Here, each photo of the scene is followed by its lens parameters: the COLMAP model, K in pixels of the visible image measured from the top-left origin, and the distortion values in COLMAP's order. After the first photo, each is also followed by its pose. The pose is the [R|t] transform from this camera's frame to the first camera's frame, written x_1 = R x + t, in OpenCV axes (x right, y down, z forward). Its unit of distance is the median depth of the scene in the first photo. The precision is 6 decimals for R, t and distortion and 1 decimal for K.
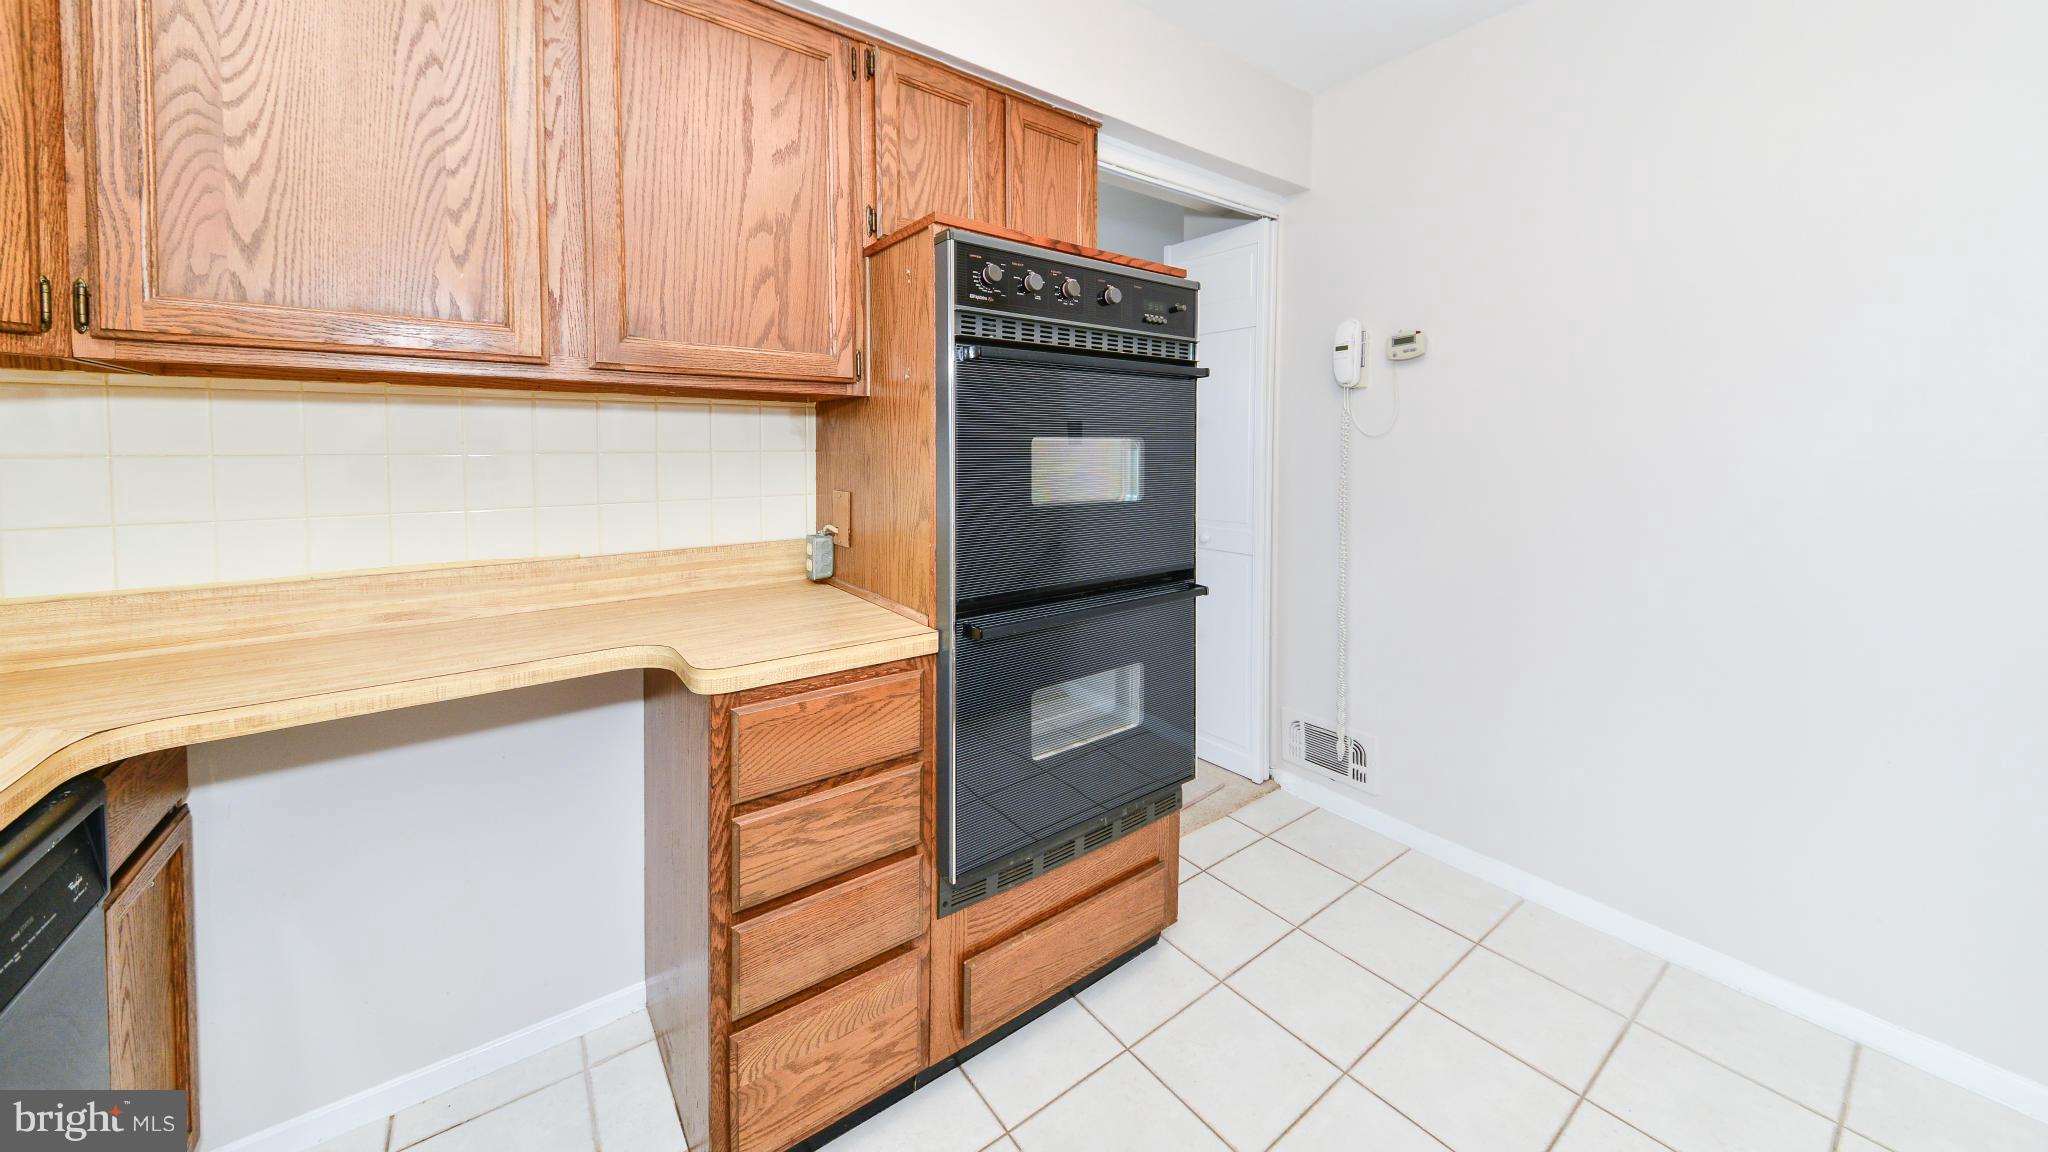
lens RADIAL K [[738.0, 0, 1039.4], [0, 738.0, 470.4], [0, 0, 1]] dist [0.040584, -0.016074]
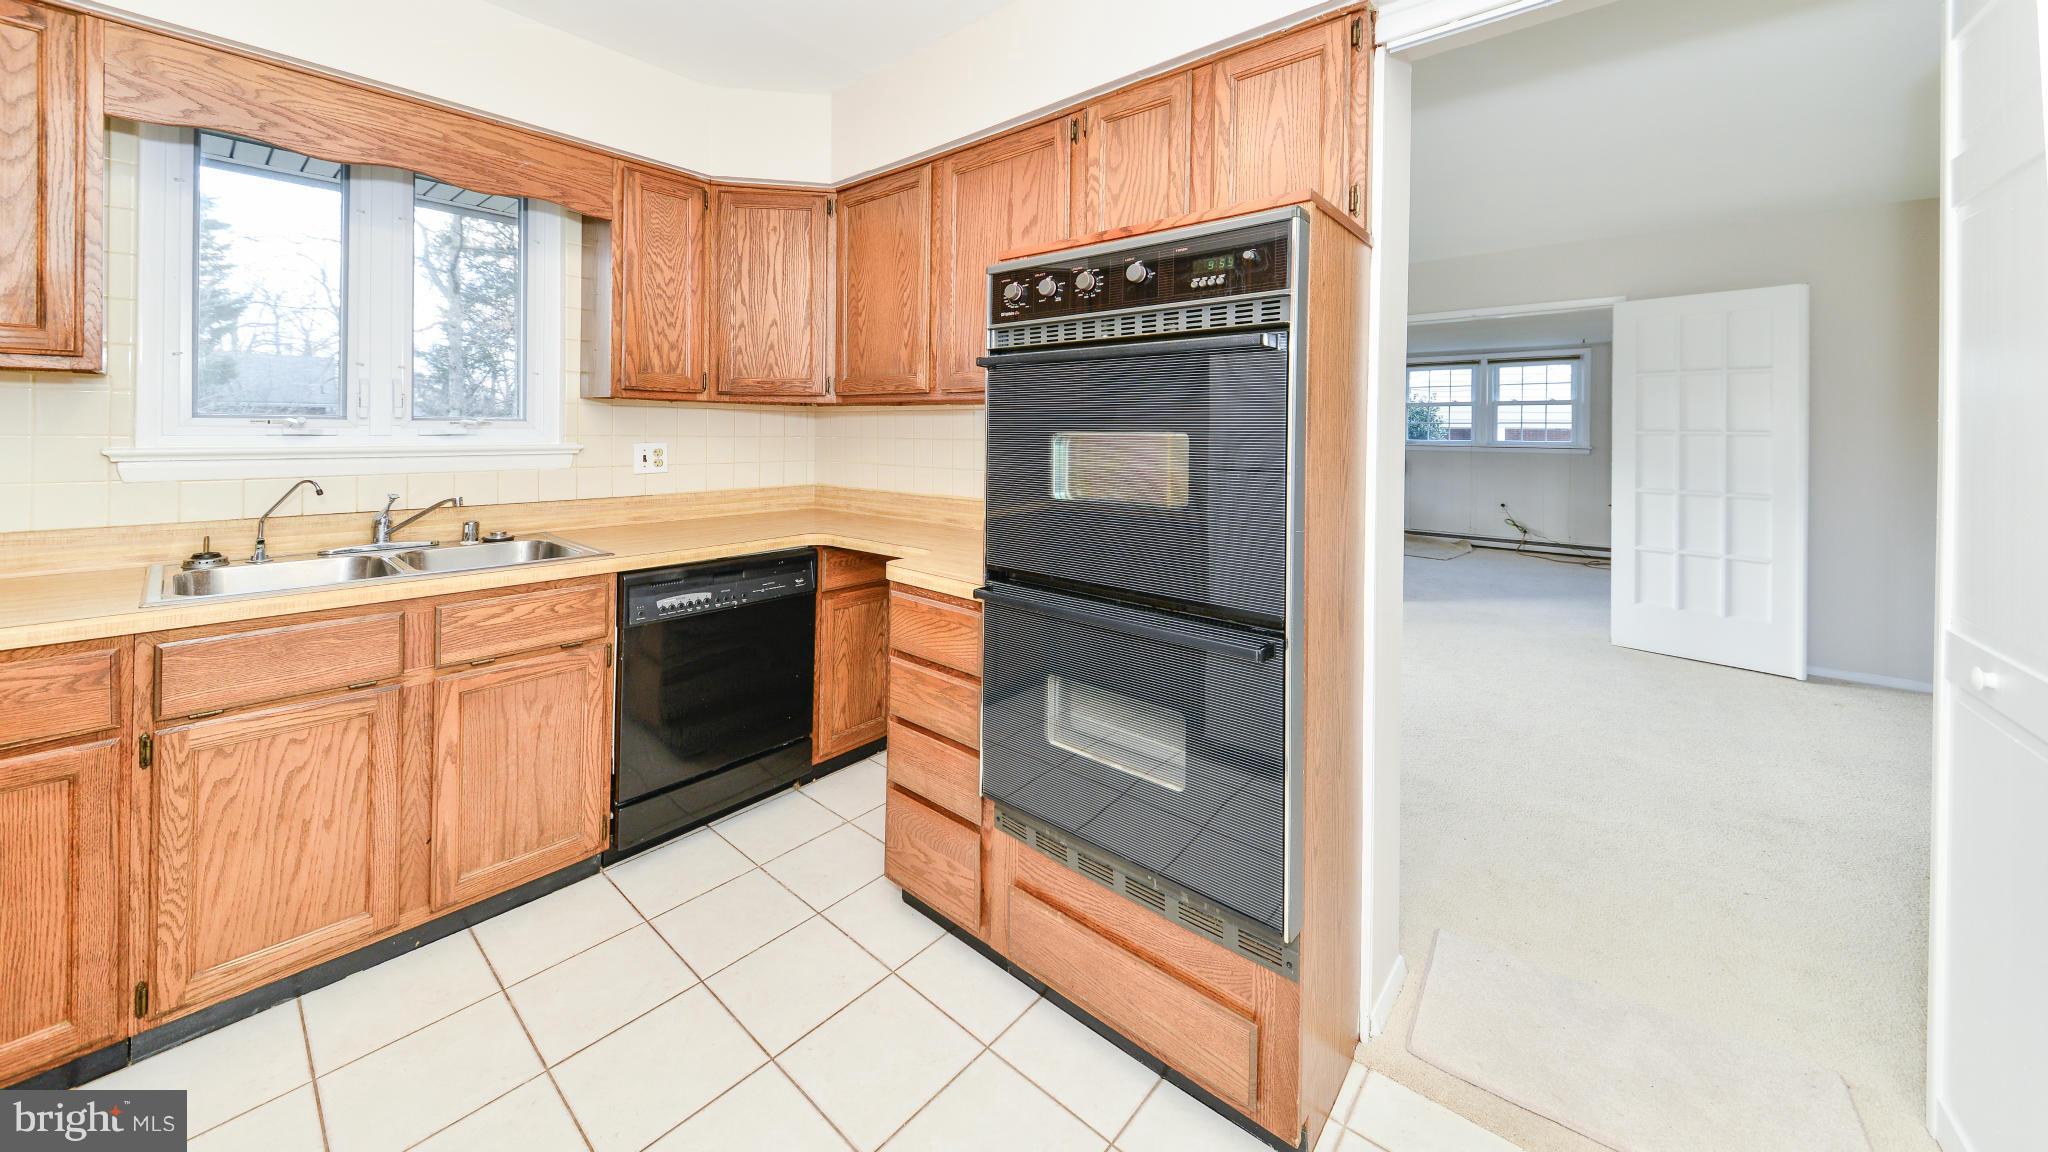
lens RADIAL K [[709.0, 0, 1023.8], [0, 709.0, 429.9], [0, 0, 1]] dist [0.035522, -0.013779]
pose [[0.200841, 0.003446, -0.979618, 1.043808], [-0.036694, 0.999319, -0.004008, -0.045157], [0.978936, 0.036751, 0.200830, 0.807567]]
